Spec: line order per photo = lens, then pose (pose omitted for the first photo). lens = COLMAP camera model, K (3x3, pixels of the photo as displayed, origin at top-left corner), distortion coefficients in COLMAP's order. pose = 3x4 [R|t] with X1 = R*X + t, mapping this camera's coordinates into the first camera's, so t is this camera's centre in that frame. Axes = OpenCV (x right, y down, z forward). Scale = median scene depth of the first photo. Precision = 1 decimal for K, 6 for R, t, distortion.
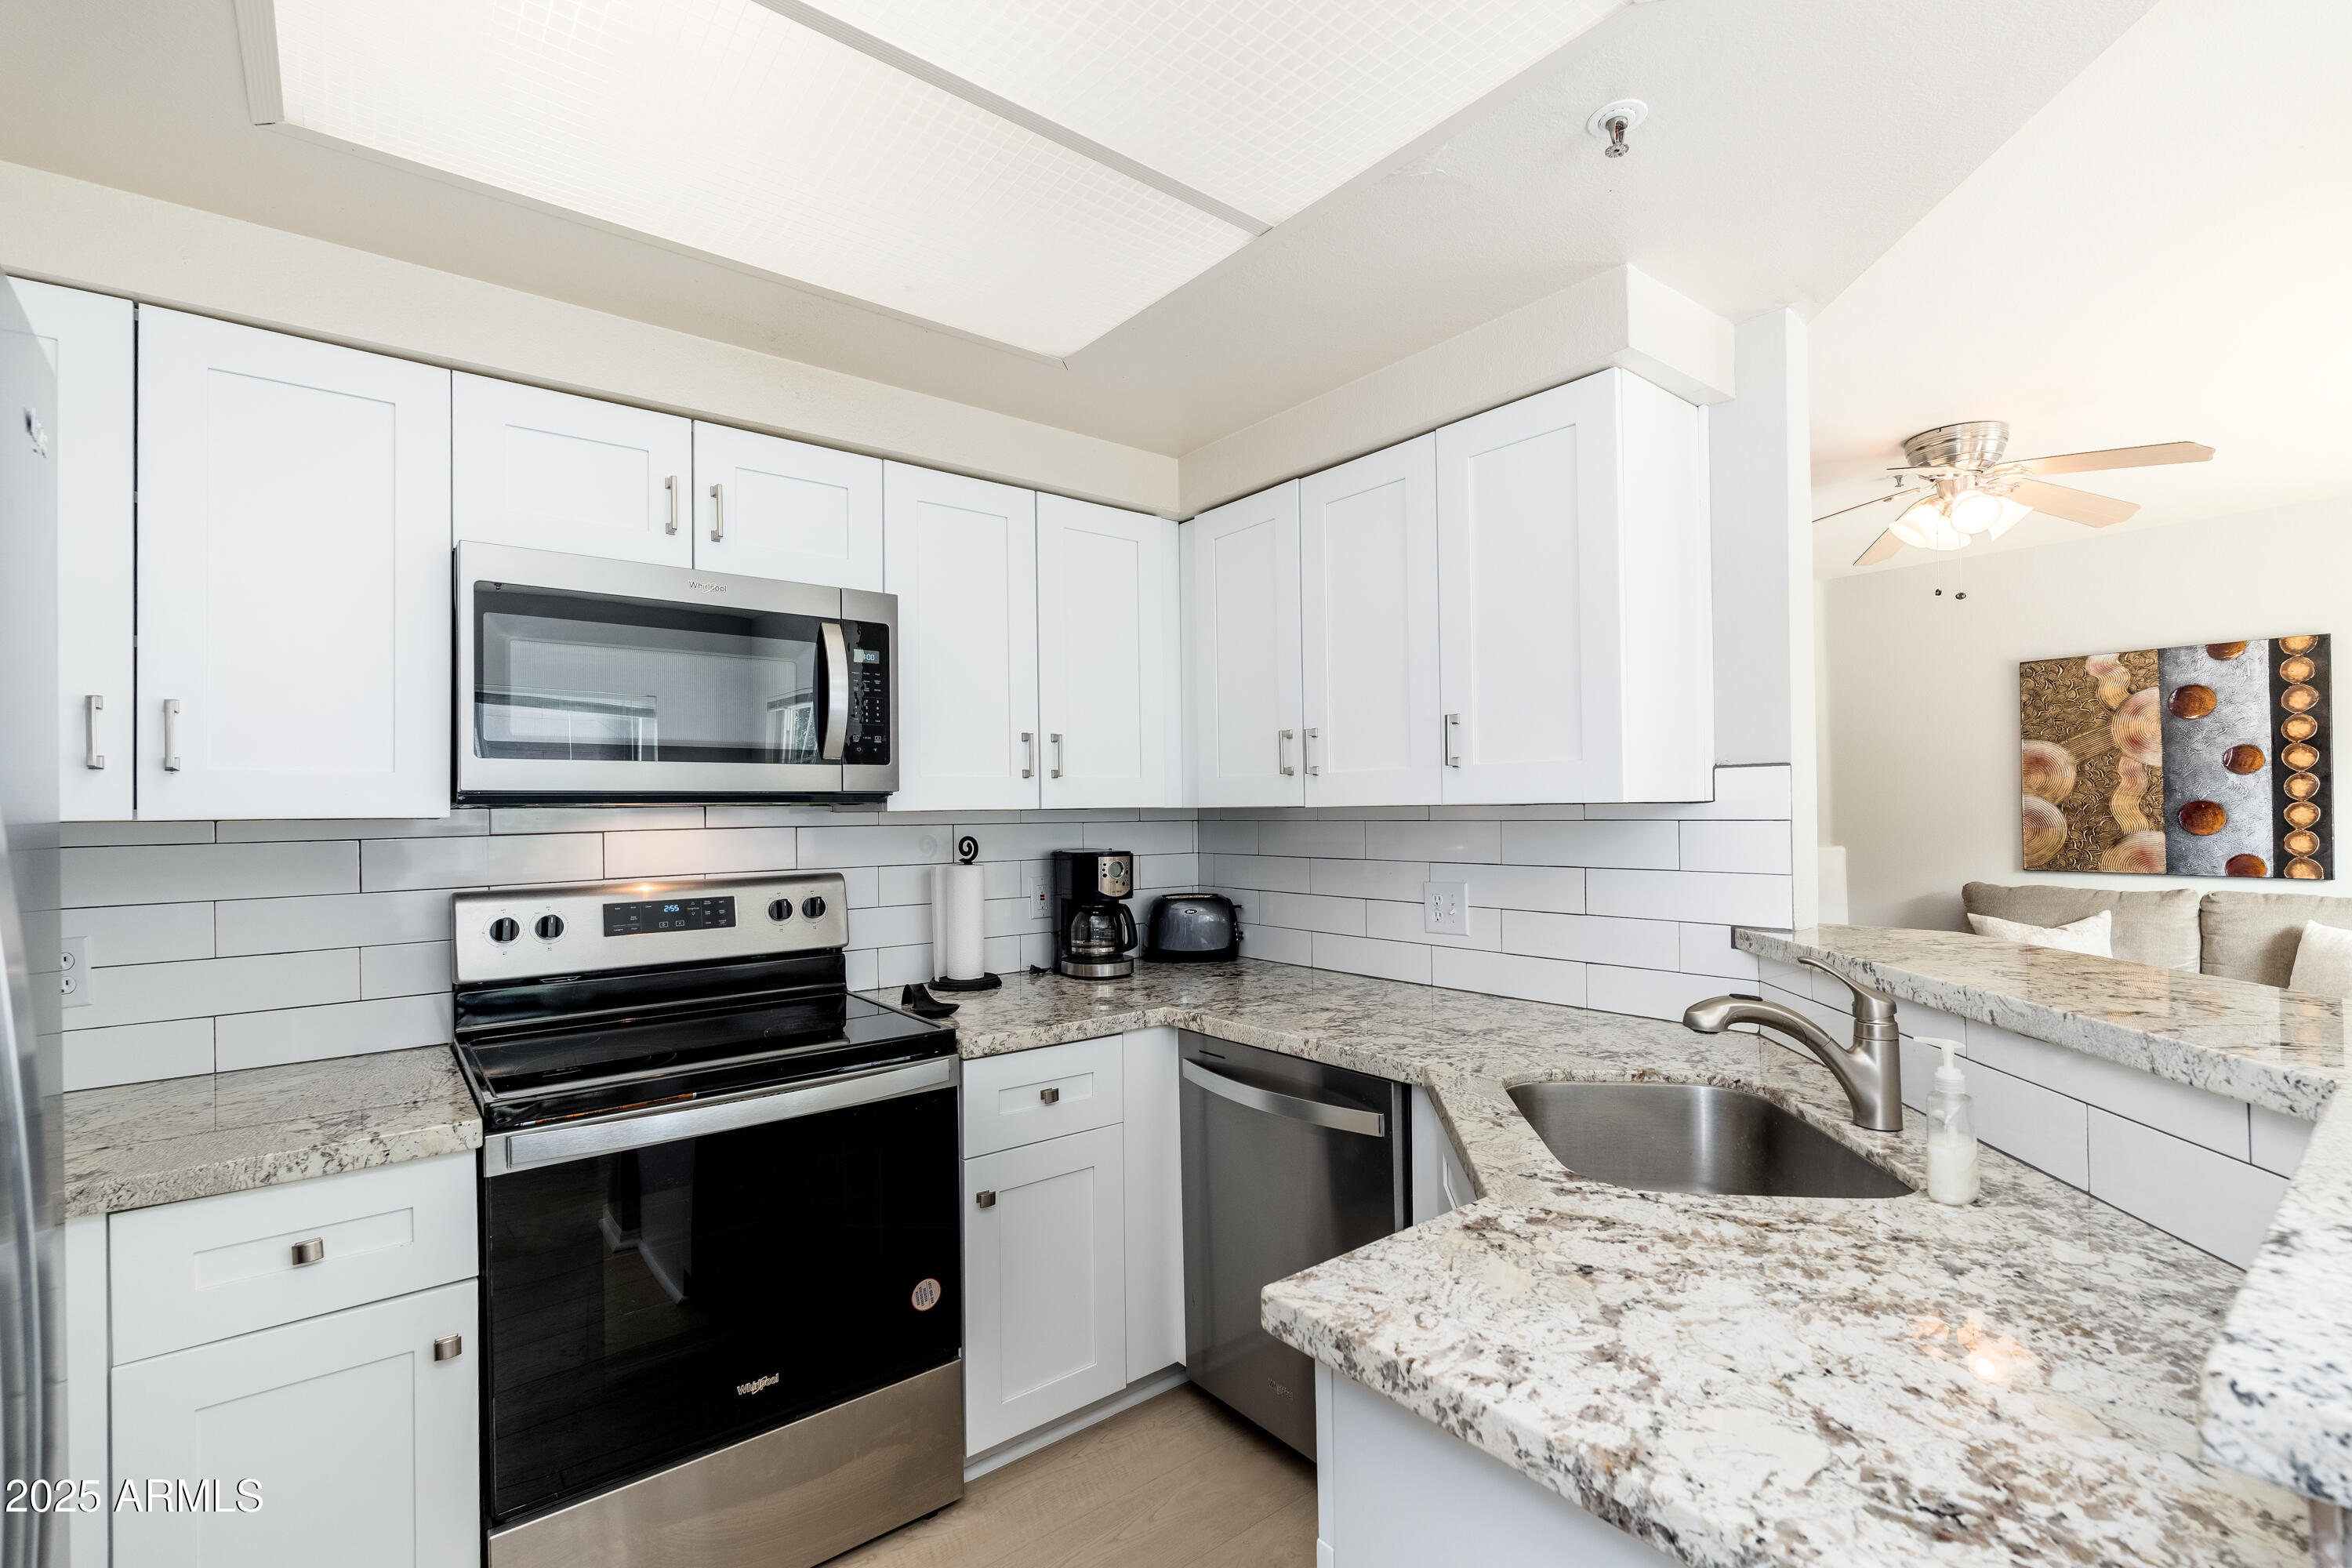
lens RADIAL K [[1034.2, 0, 1177.7], [0, 1034.2, 799.7], [0, 0, 1]] dist [-0.002666, -0.000173]
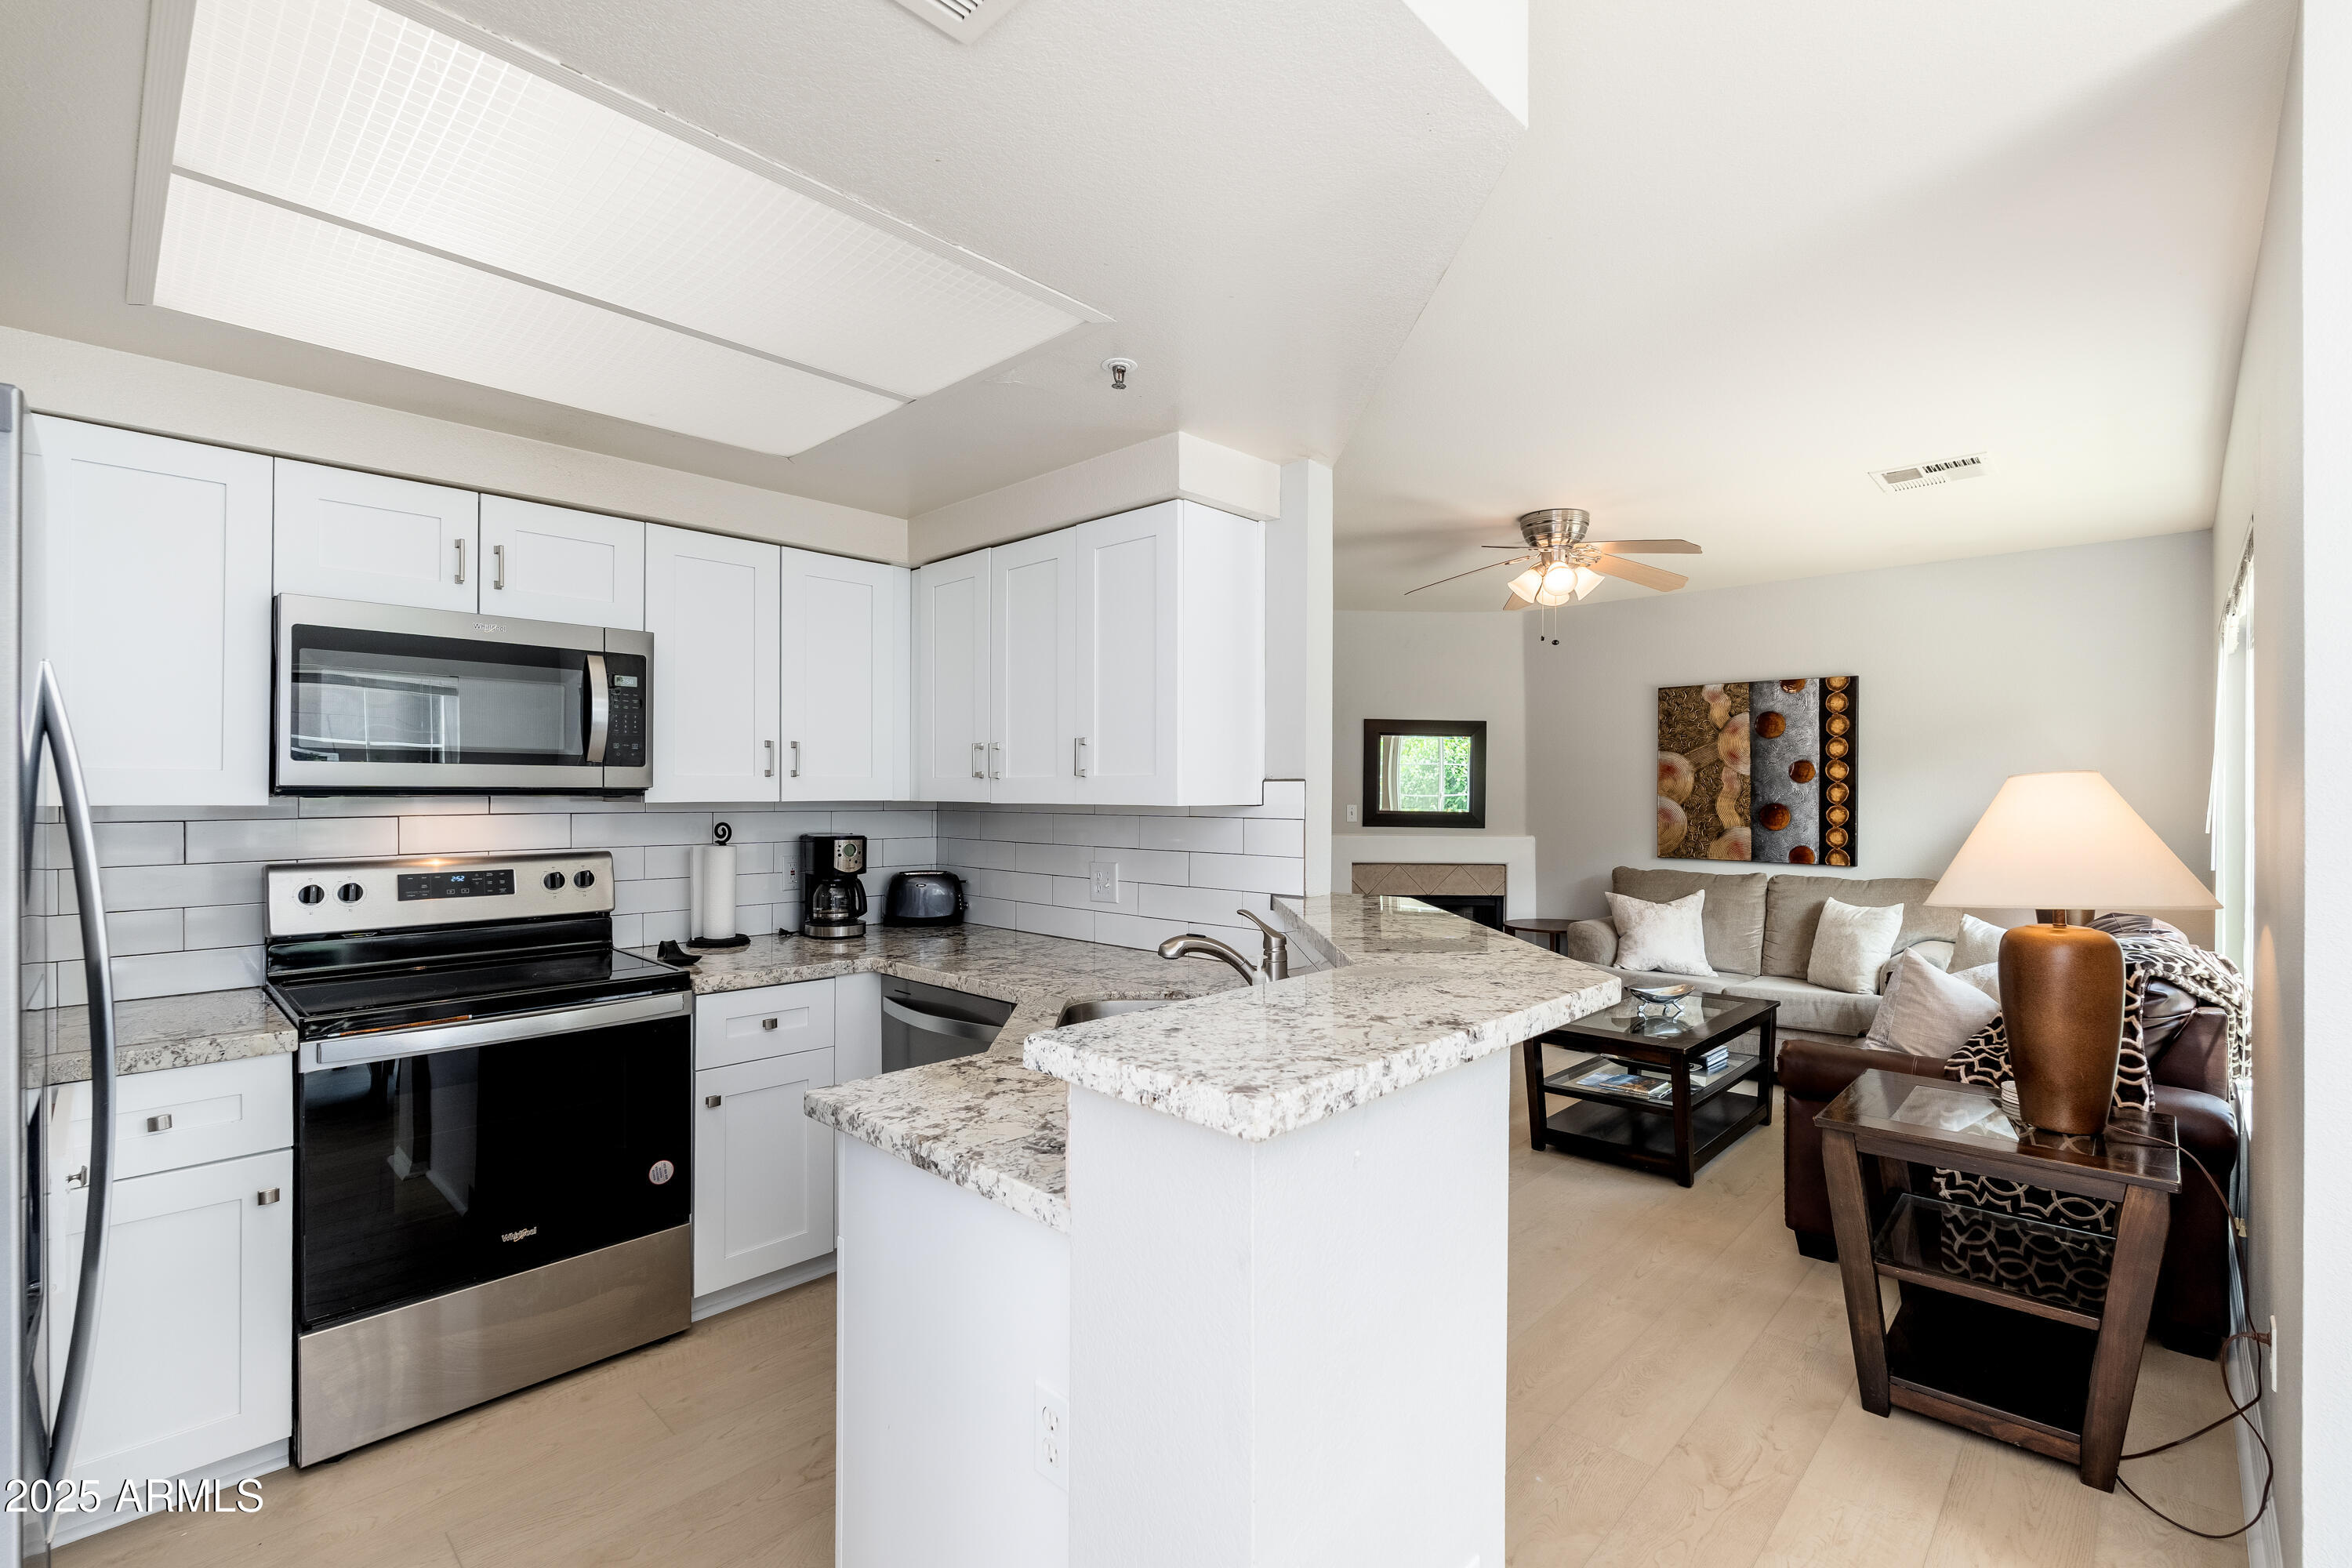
lens RADIAL K [[1040.8, 0, 1176.7], [0, 1040.8, 788.6], [0, 0, 1]] dist [-0.003891, 0.000797]
pose [[0.991041, 0.015866, 0.132614, 0.192812], [-0.016739, 0.999845, 0.005474, -0.023699], [-0.132506, -0.007645, 0.991153, -0.339959]]
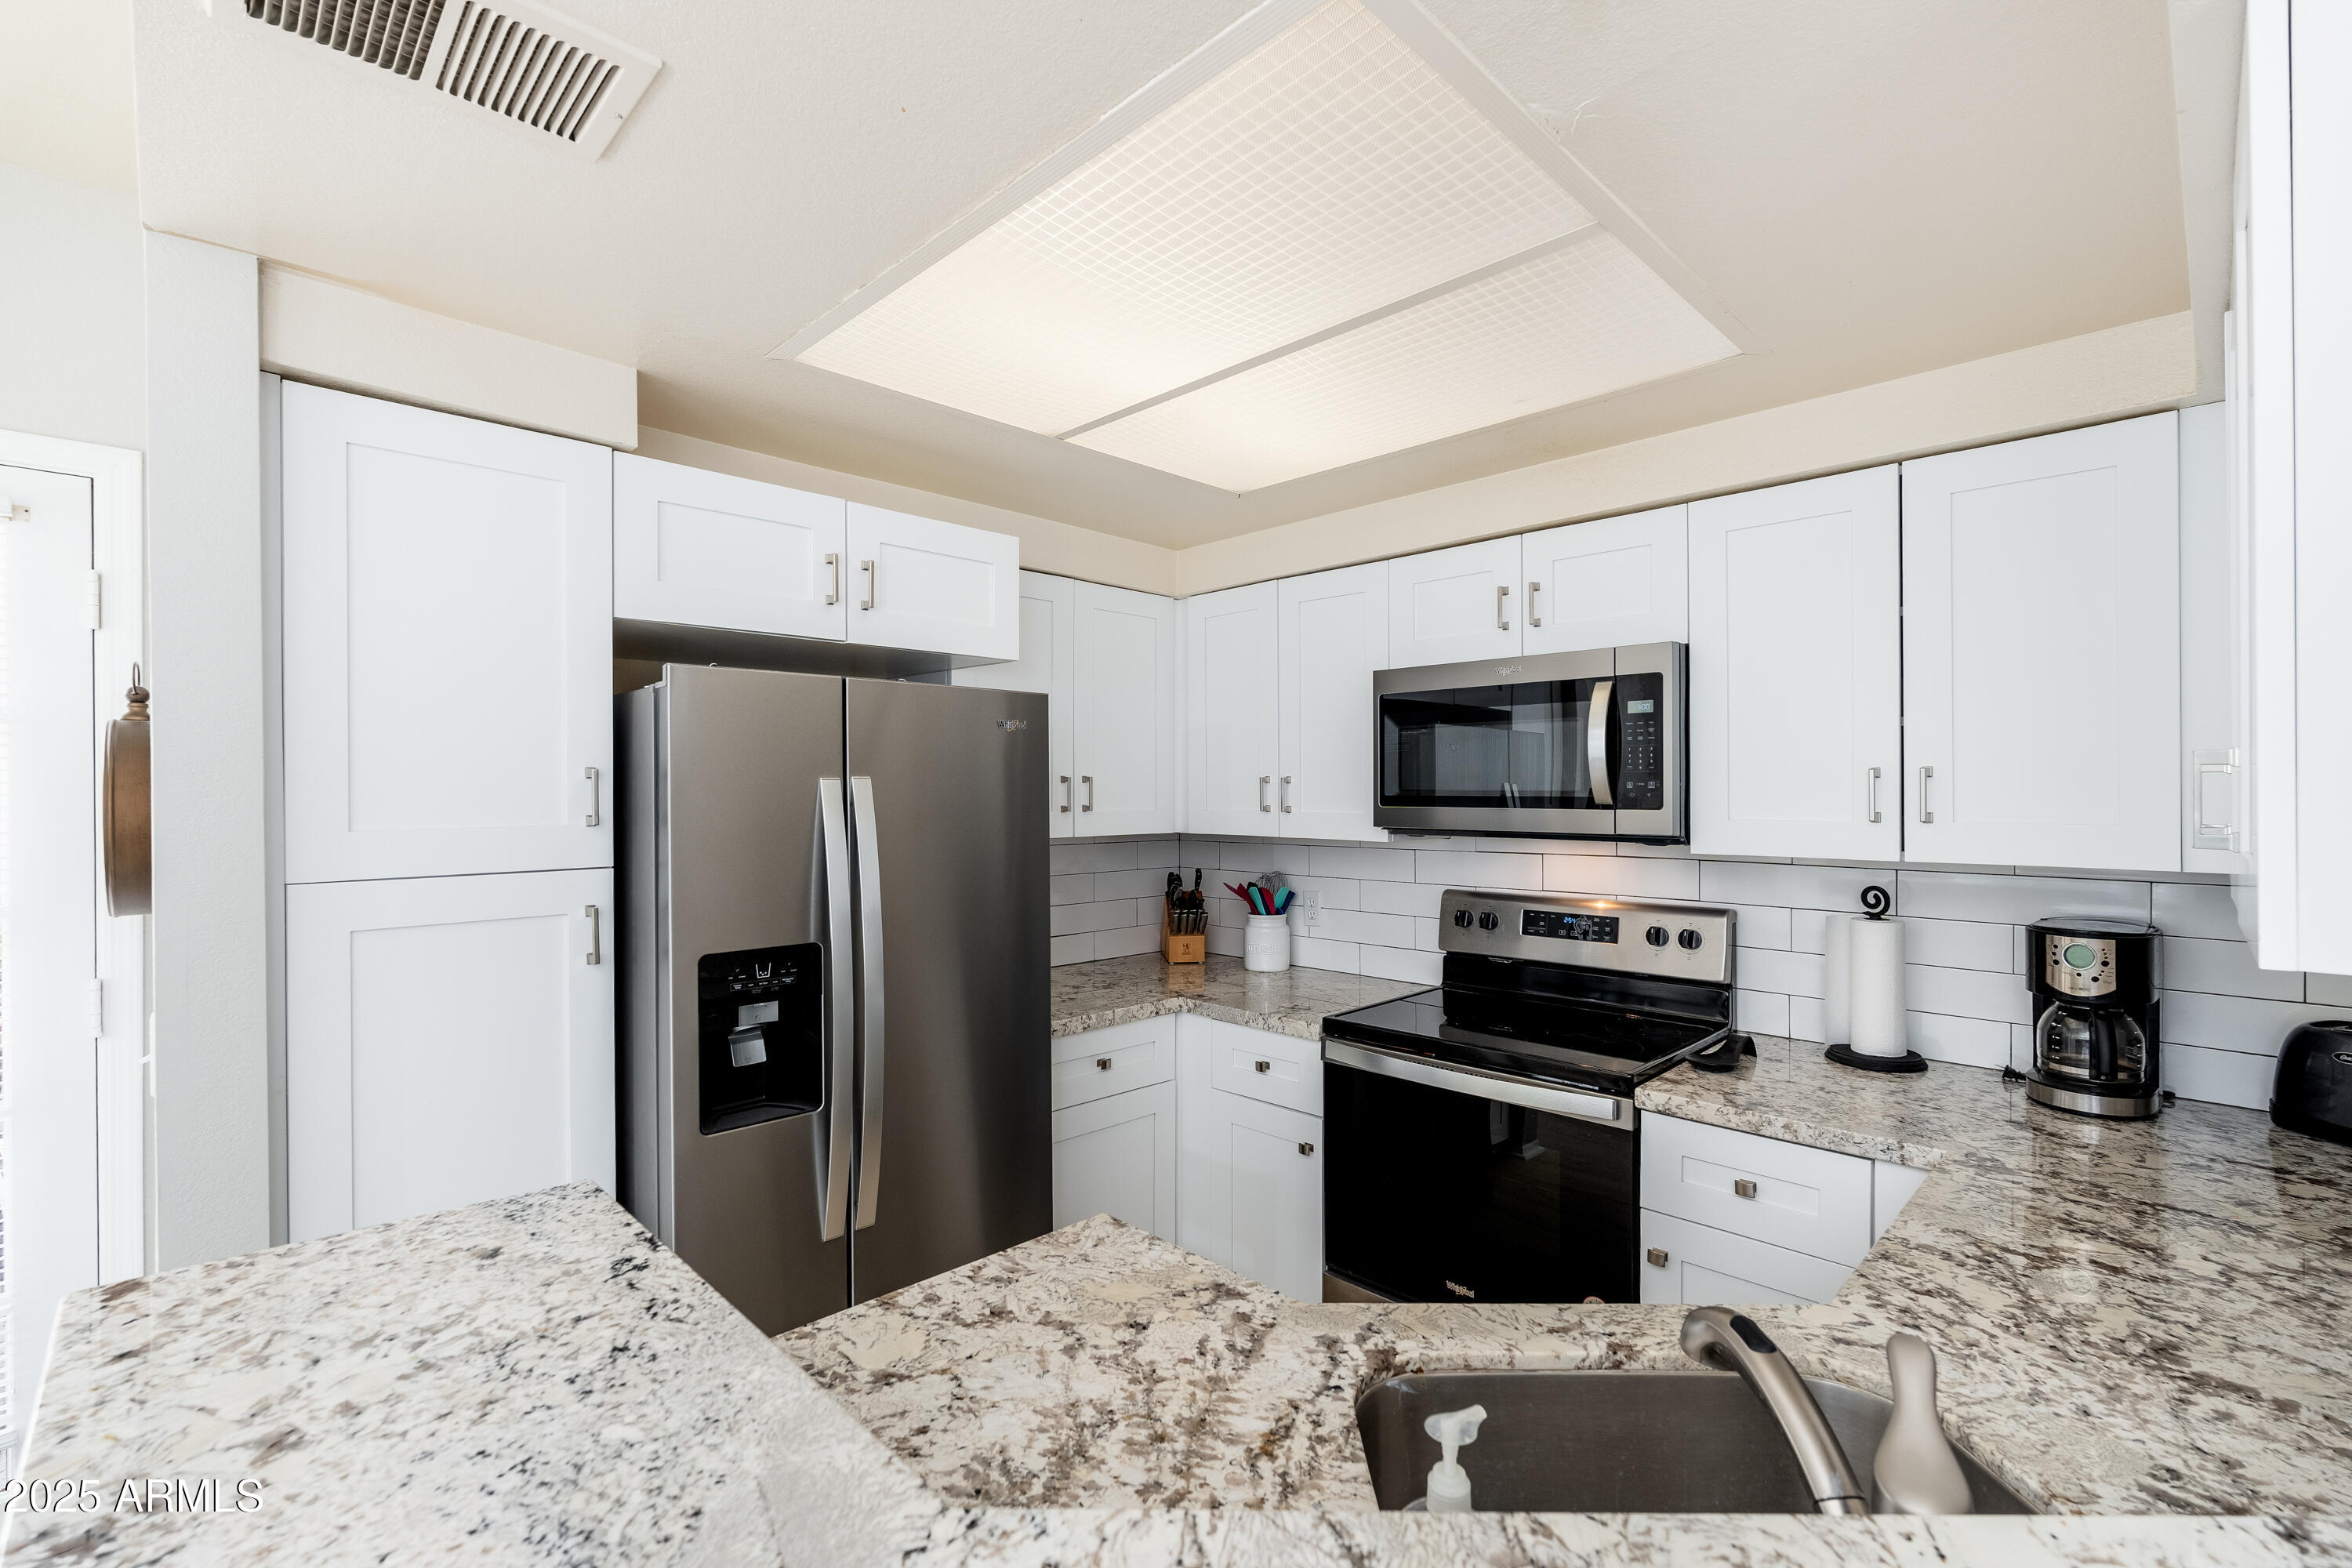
lens RADIAL K [[1029.4, 0, 1175.9], [0, 1029.4, 789.1], [0, 0, 1]] dist [-0.001896, -0.000082]
pose [[0.103556, 0.011202, -0.994560, 0.659572], [0.008742, 0.999888, 0.012173, -0.068055], [0.994585, -0.009955, 0.103447, 0.398878]]
